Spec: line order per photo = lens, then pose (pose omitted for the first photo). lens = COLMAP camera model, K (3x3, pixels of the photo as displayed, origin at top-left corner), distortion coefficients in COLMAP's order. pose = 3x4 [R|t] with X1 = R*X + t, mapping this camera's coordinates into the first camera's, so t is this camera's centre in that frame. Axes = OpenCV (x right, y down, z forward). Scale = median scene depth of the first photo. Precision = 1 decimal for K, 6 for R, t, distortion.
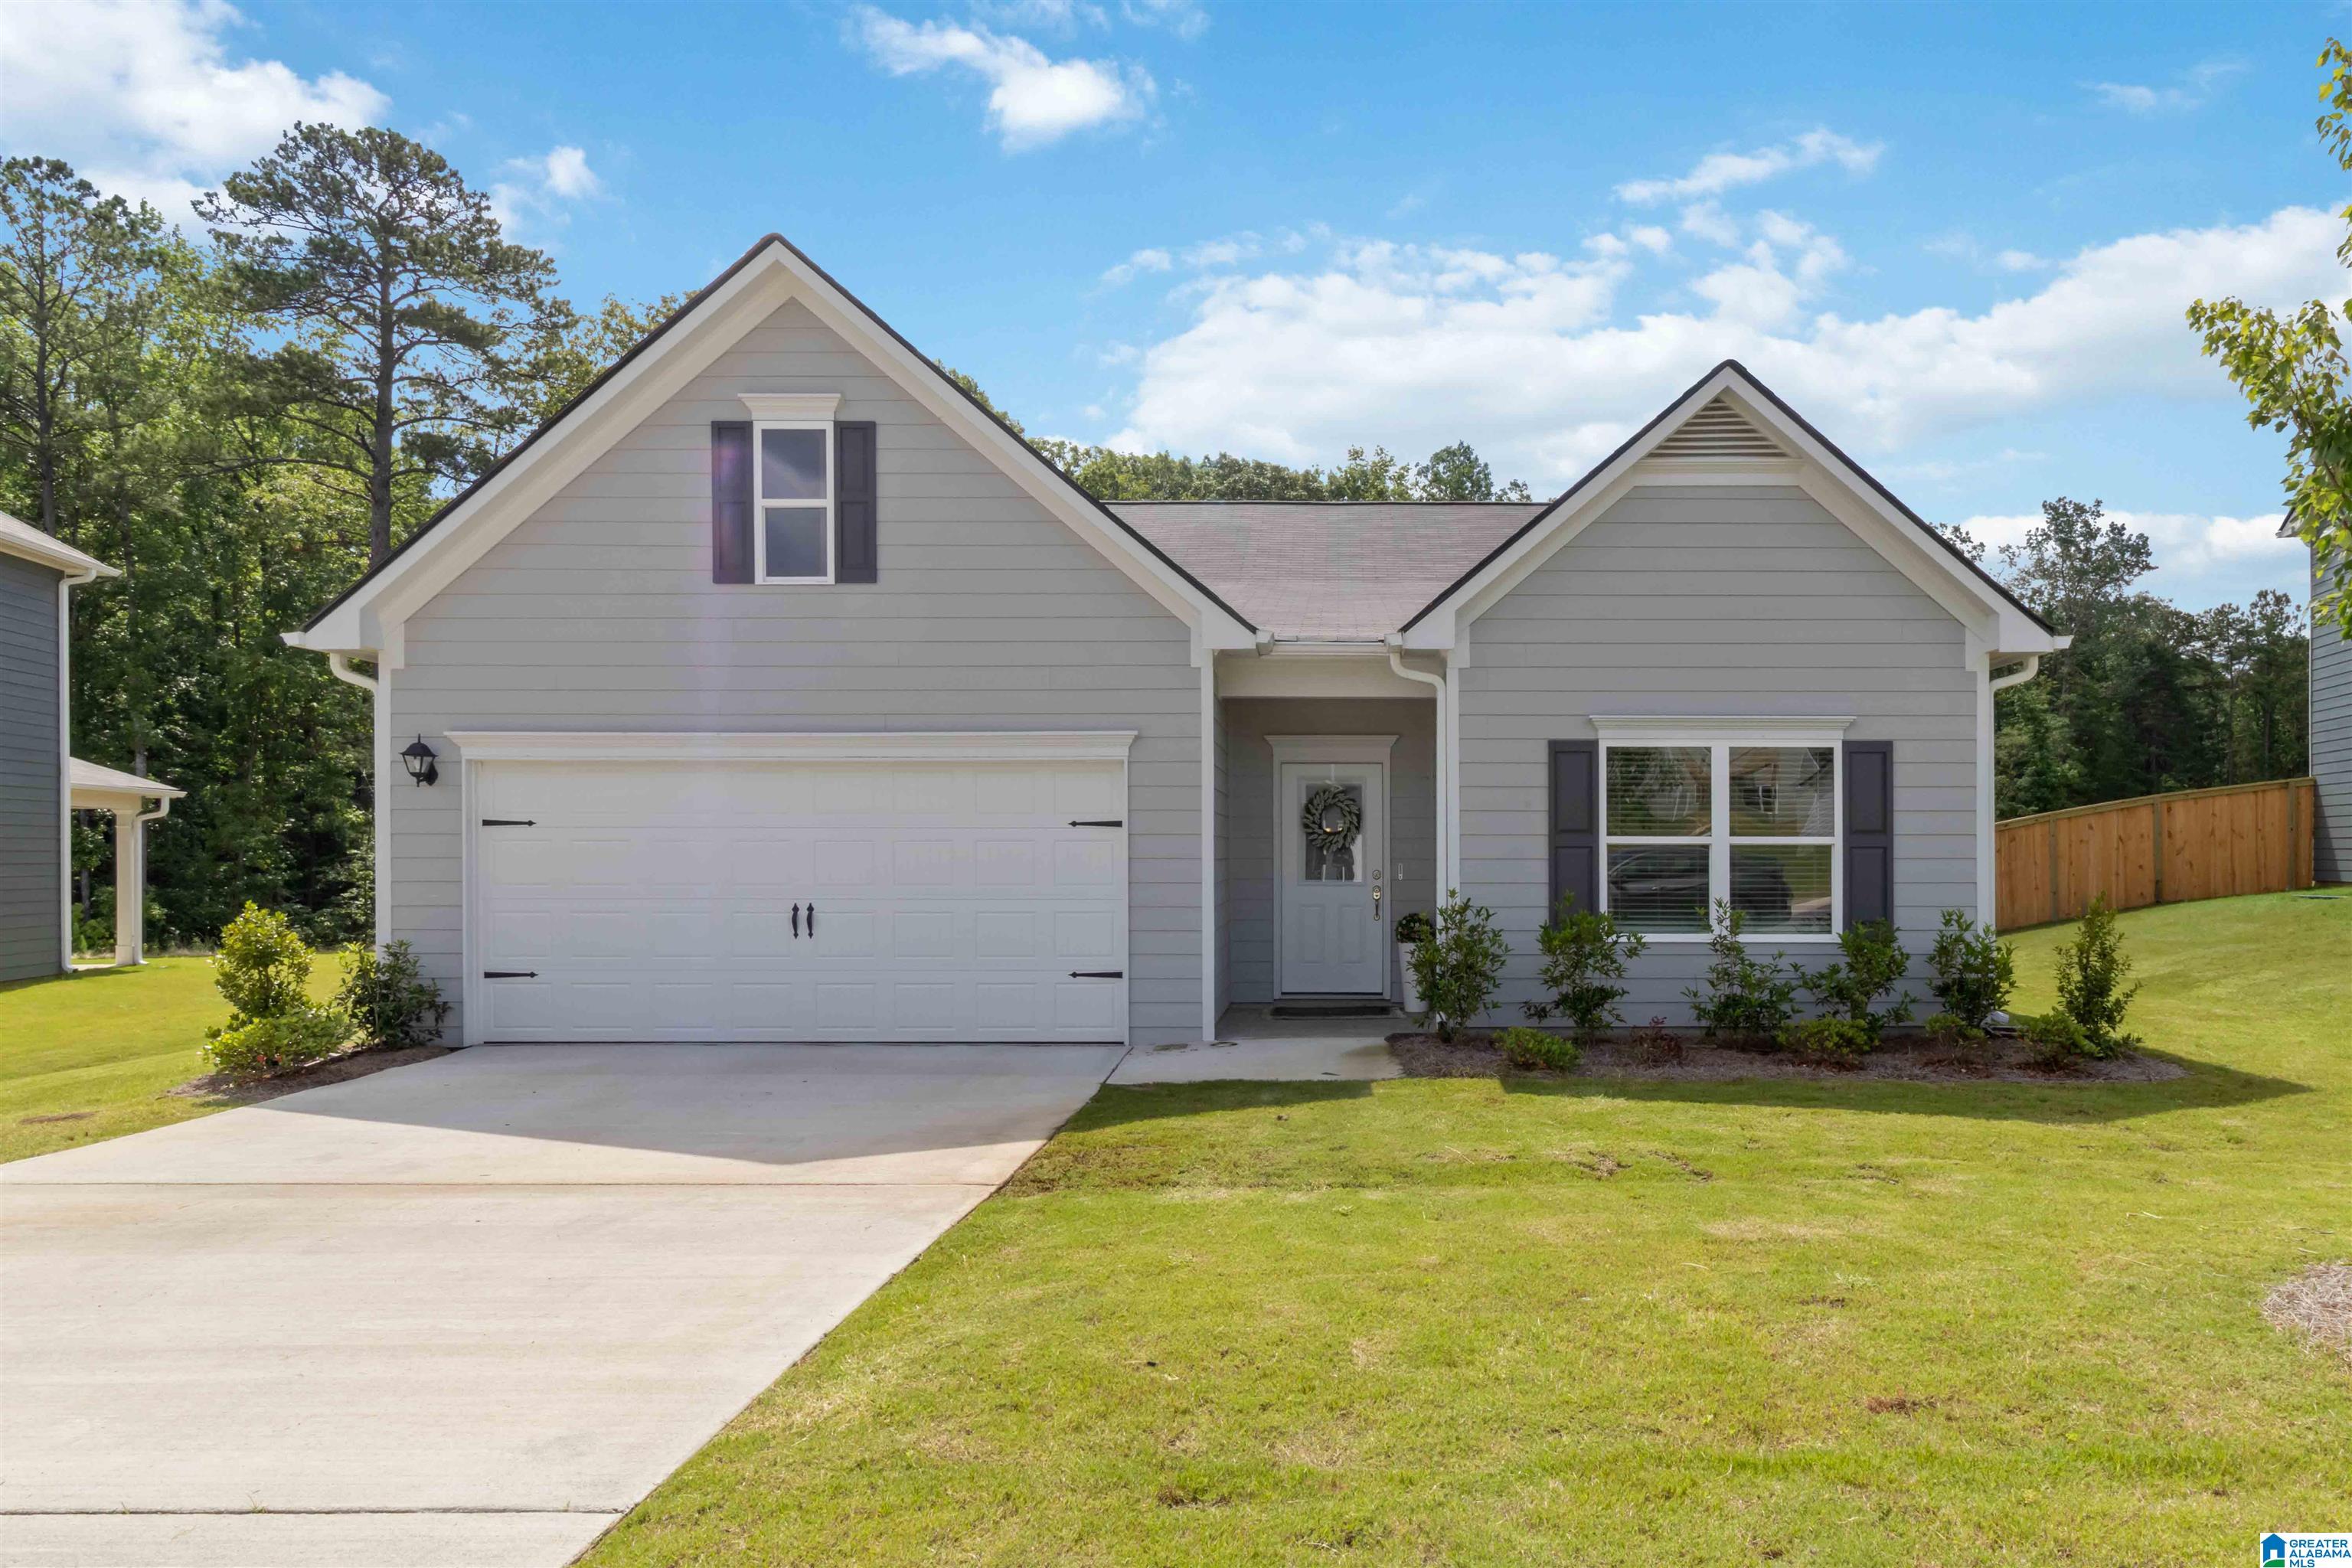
lens RADIAL K [[1478.7, 0, 1176.1], [0, 1478.7, 826.5], [0, 0, 1]] dist [-0.070432, 0.060242]
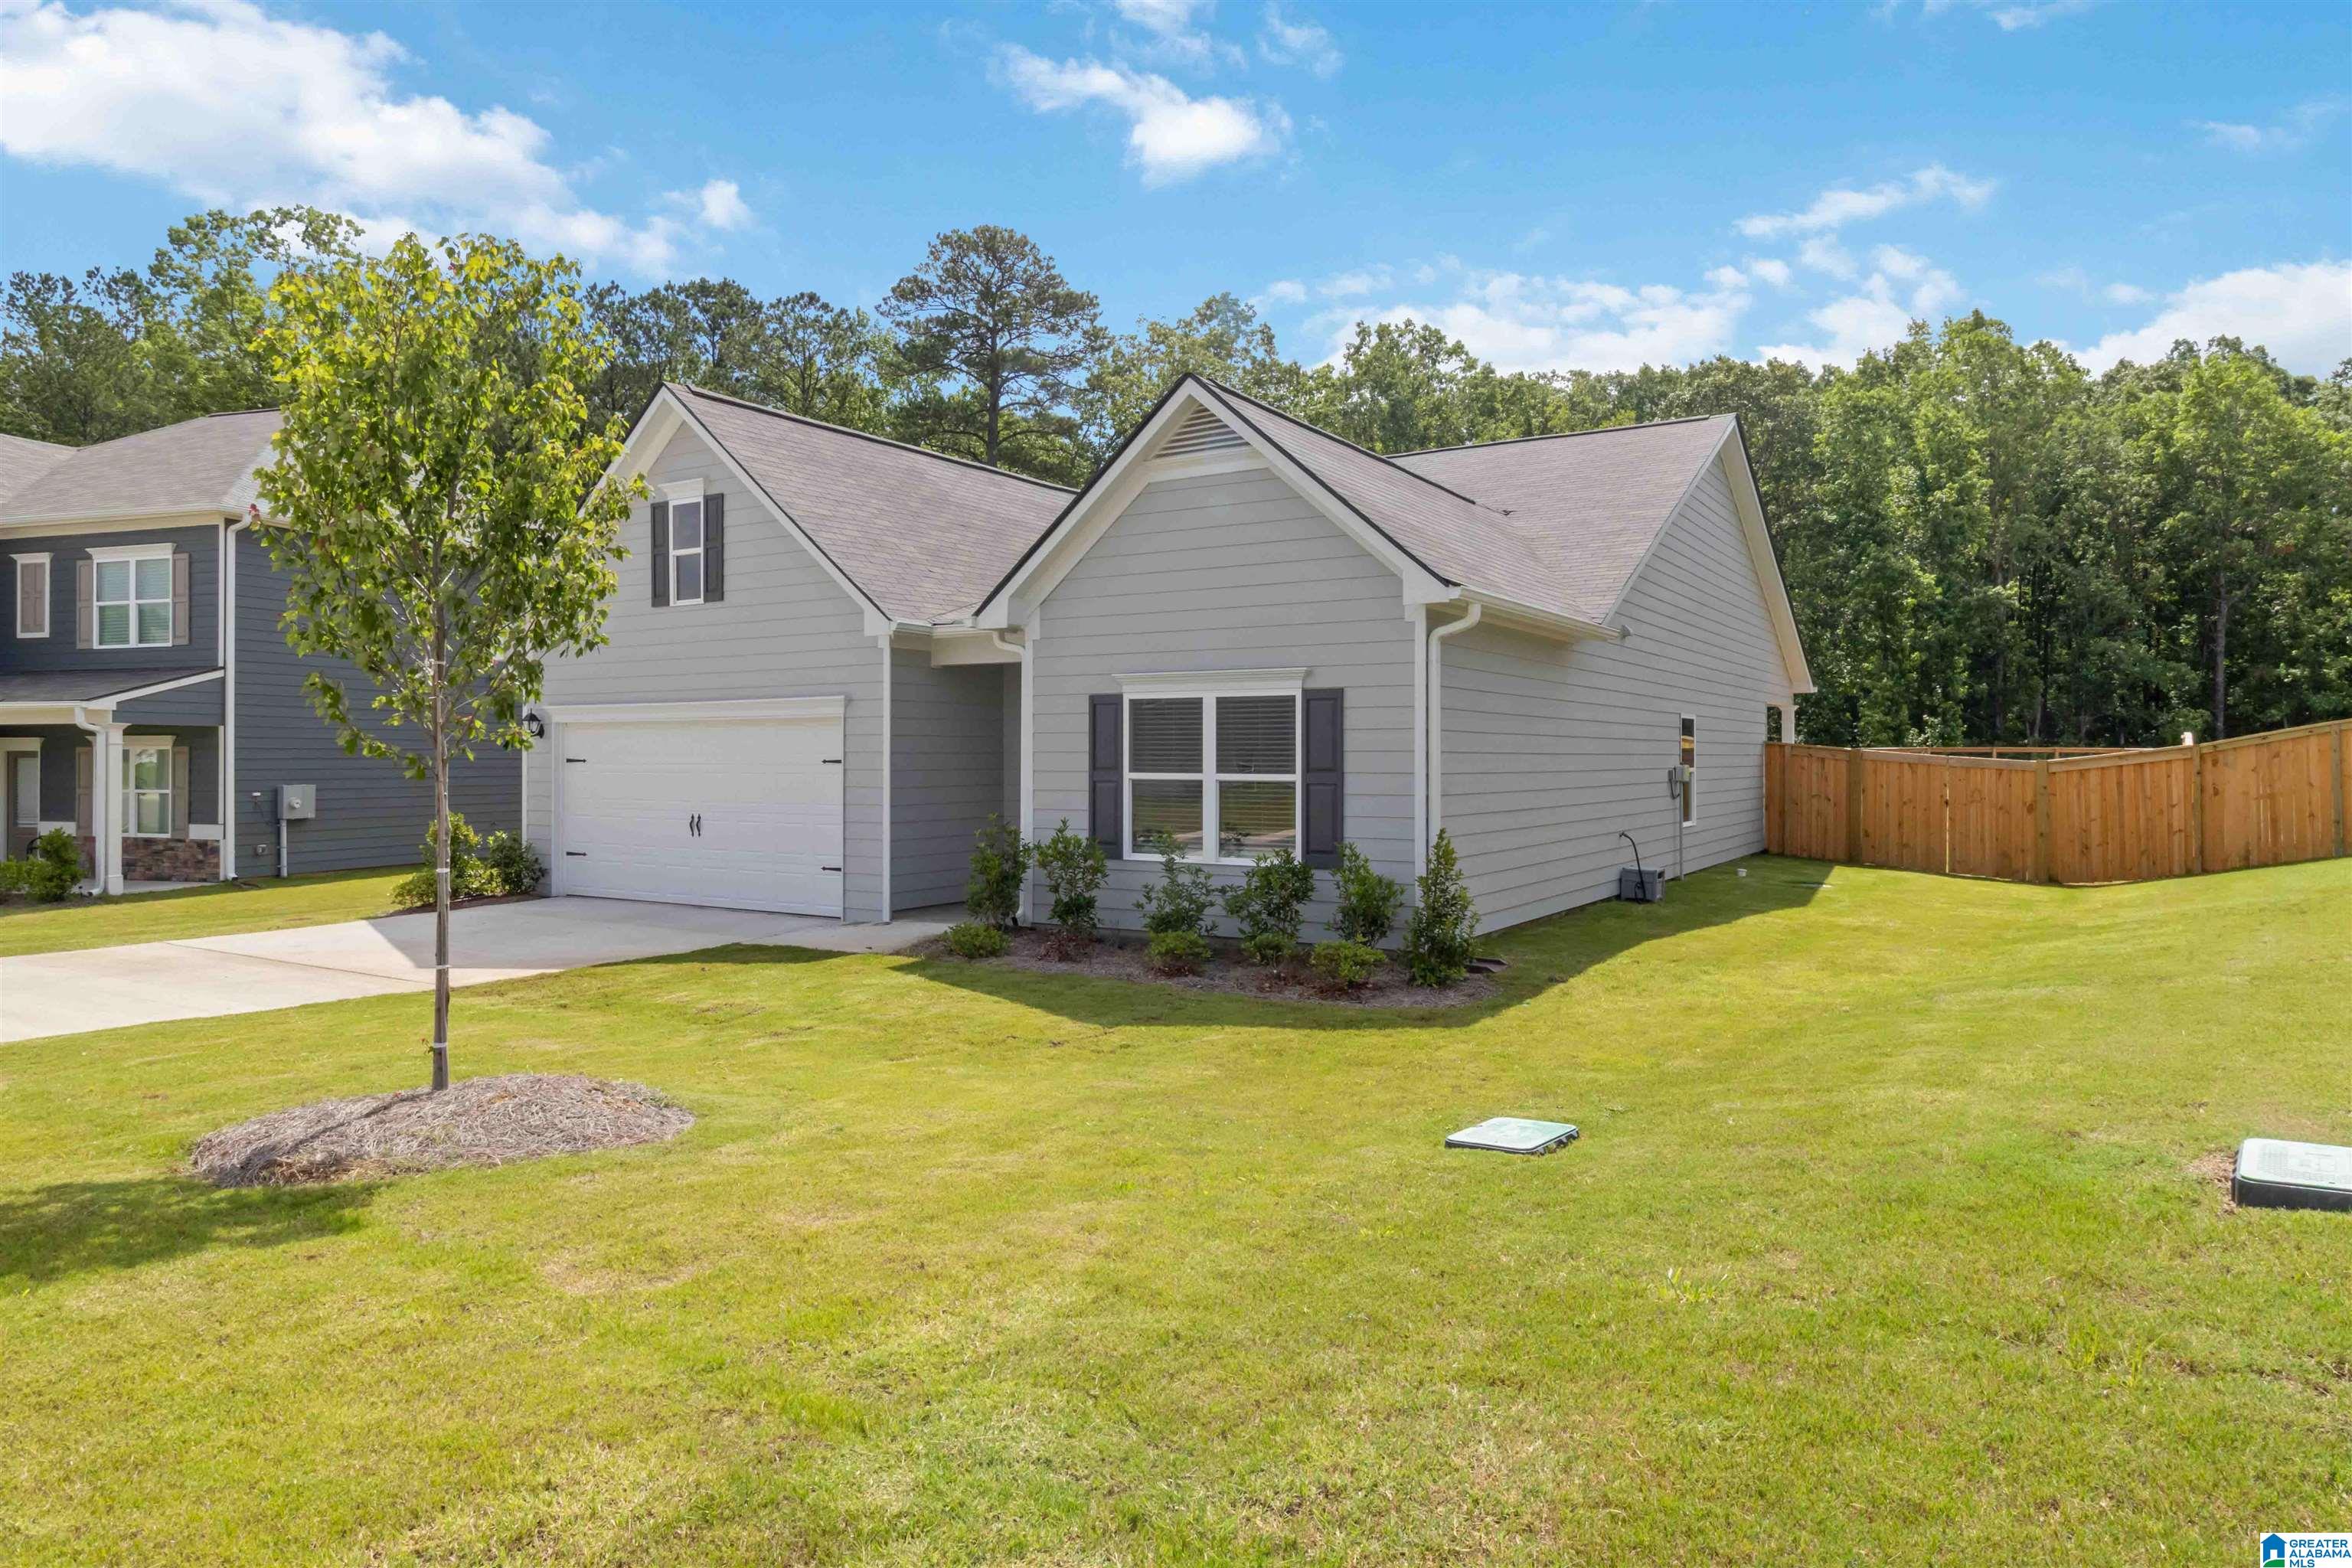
lens RADIAL K [[1461.1, 0, 1176.0], [0, 1461.1, 784.0], [0, 0, 1]] dist [-0.127383, -0.000346]
pose [[0.855026, 0.009699, -0.518495, 0.952092], [-0.004122, 0.999921, 0.011907, 0.001591], [0.518570, -0.008044, 0.854998, -0.014336]]
